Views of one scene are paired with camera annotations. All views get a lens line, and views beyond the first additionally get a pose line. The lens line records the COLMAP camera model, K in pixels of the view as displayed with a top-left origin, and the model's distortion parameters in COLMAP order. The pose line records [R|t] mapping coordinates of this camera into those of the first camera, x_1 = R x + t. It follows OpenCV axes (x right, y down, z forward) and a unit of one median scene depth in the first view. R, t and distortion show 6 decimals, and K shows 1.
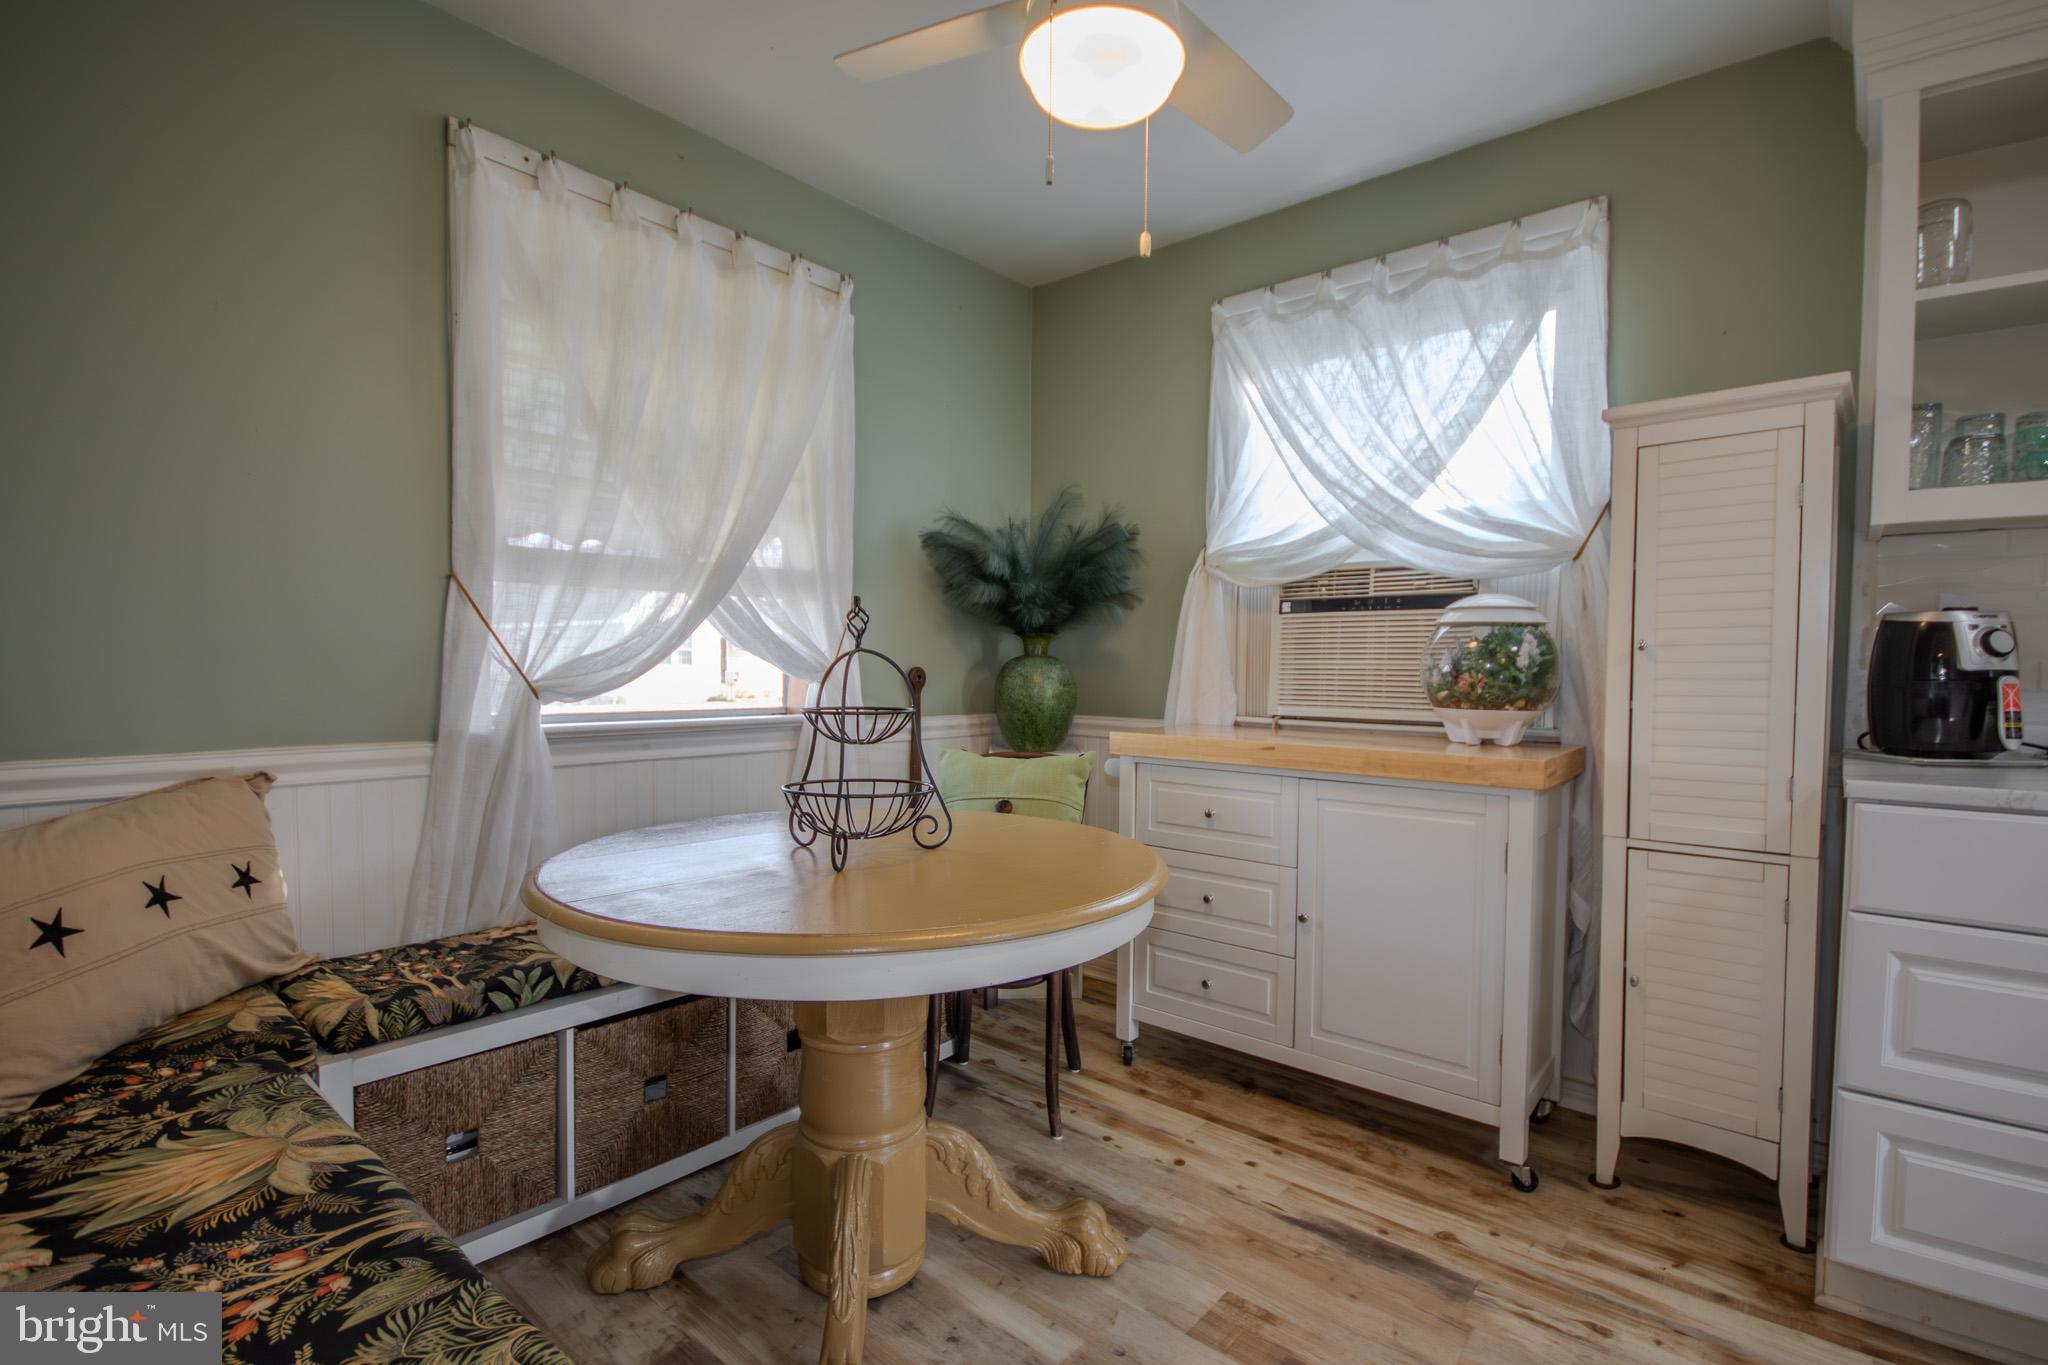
lens RADIAL K [[951.5, 0, 1027.8], [0, 951.5, 682.8], [0, 0, 1]] dist [0.001438, -0.007769]
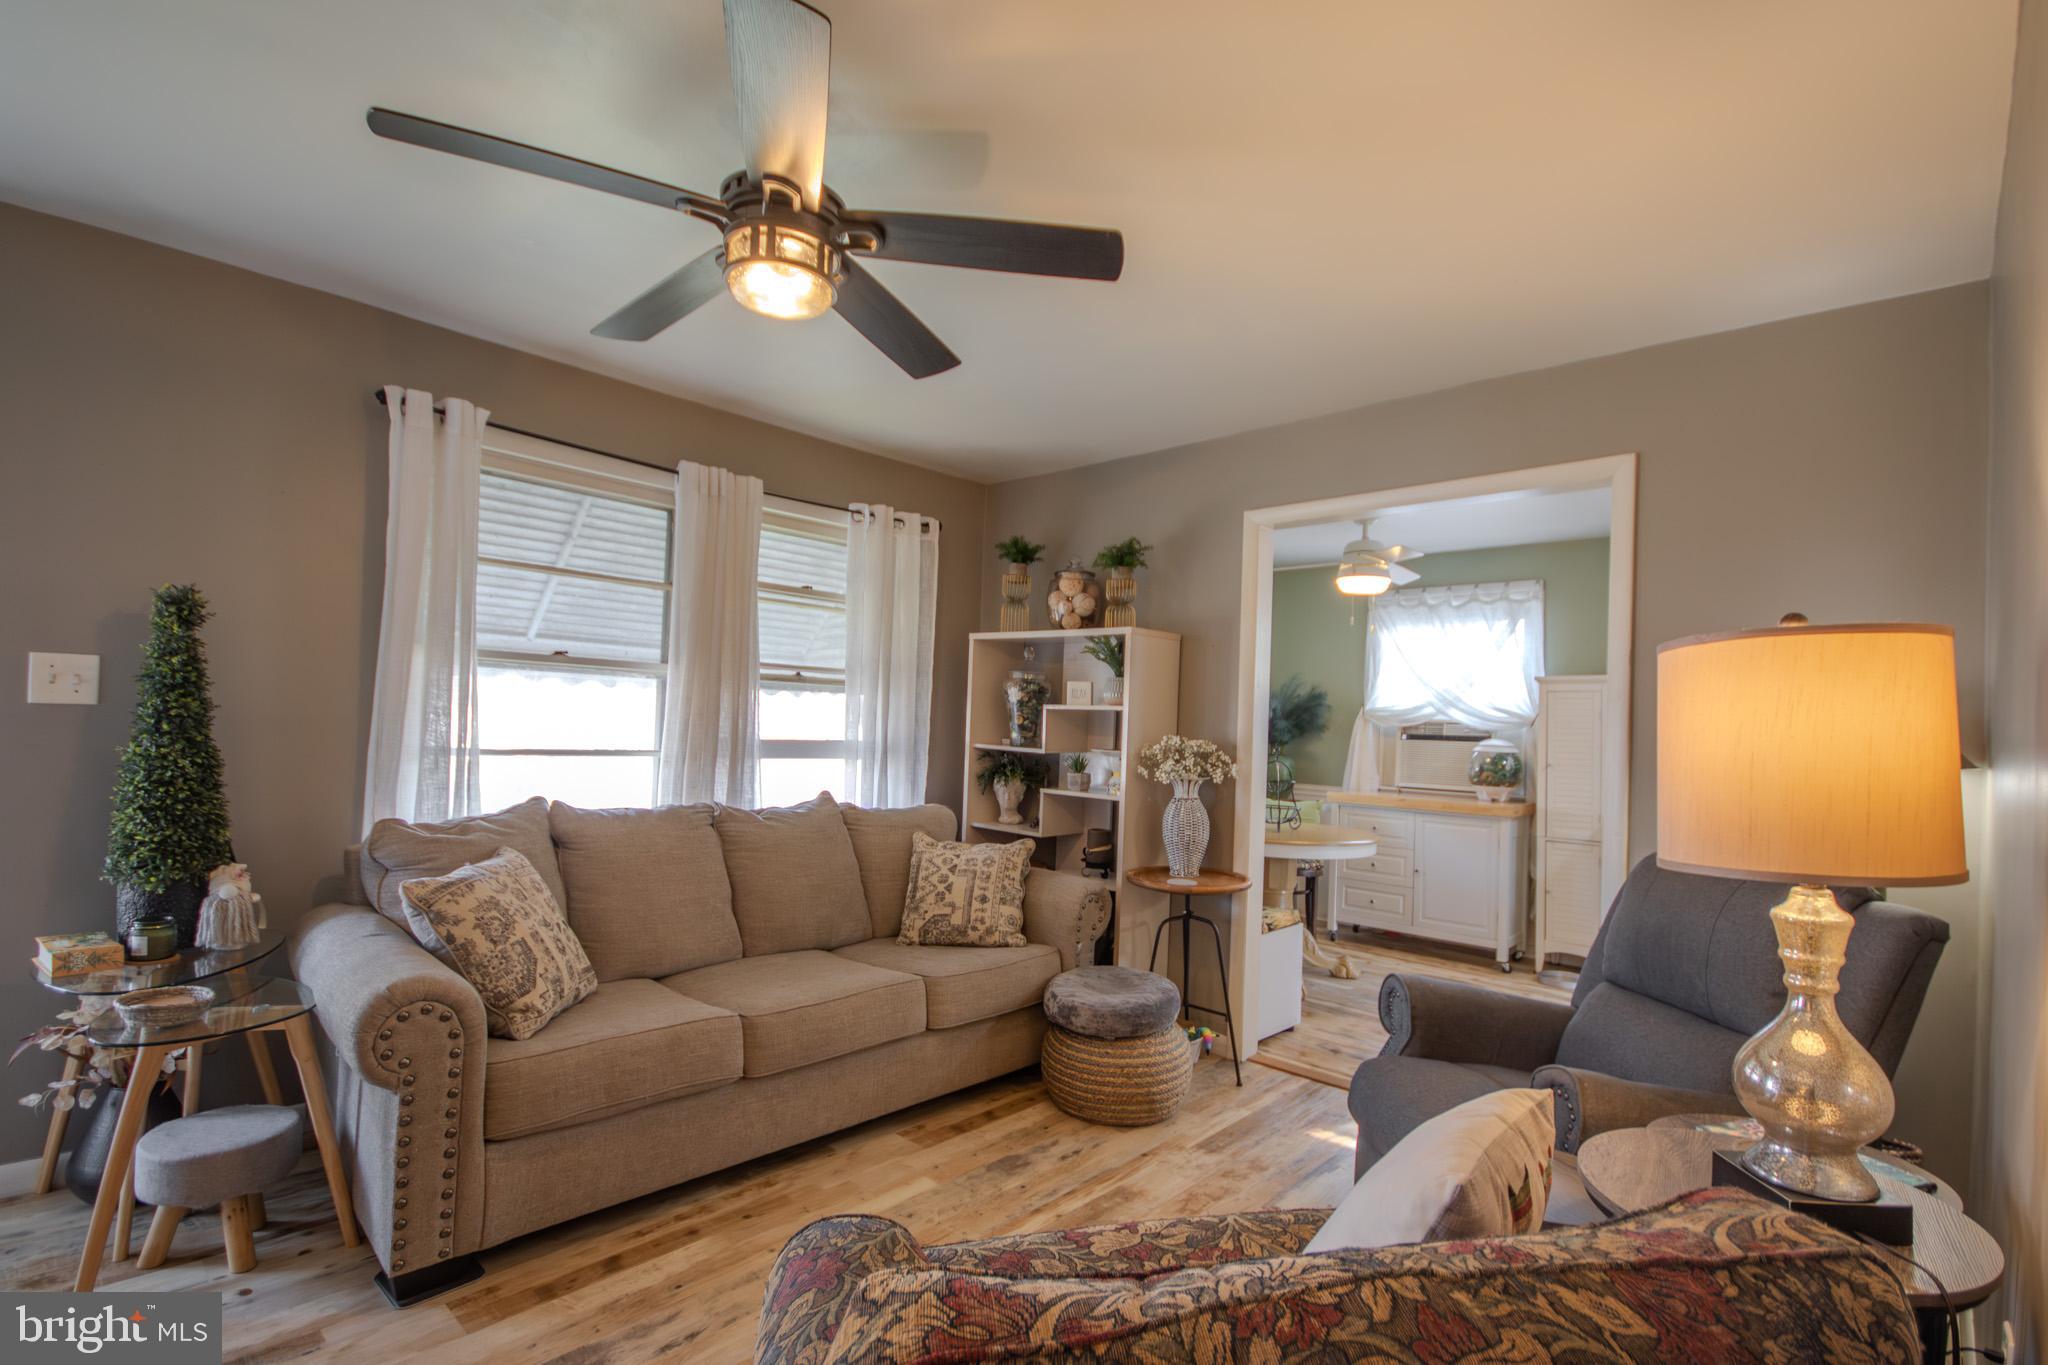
lens RADIAL K [[951.5, 0, 1030.9], [0, 951.5, 696.1], [0, 0, 1]] dist [0.001438, -0.007769]
pose [[0.999109, 0.022819, -0.035498, -0.604439], [-0.024513, 0.998546, -0.048017, -0.055564], [0.034351, 0.048844, 0.998216, -1.446818]]
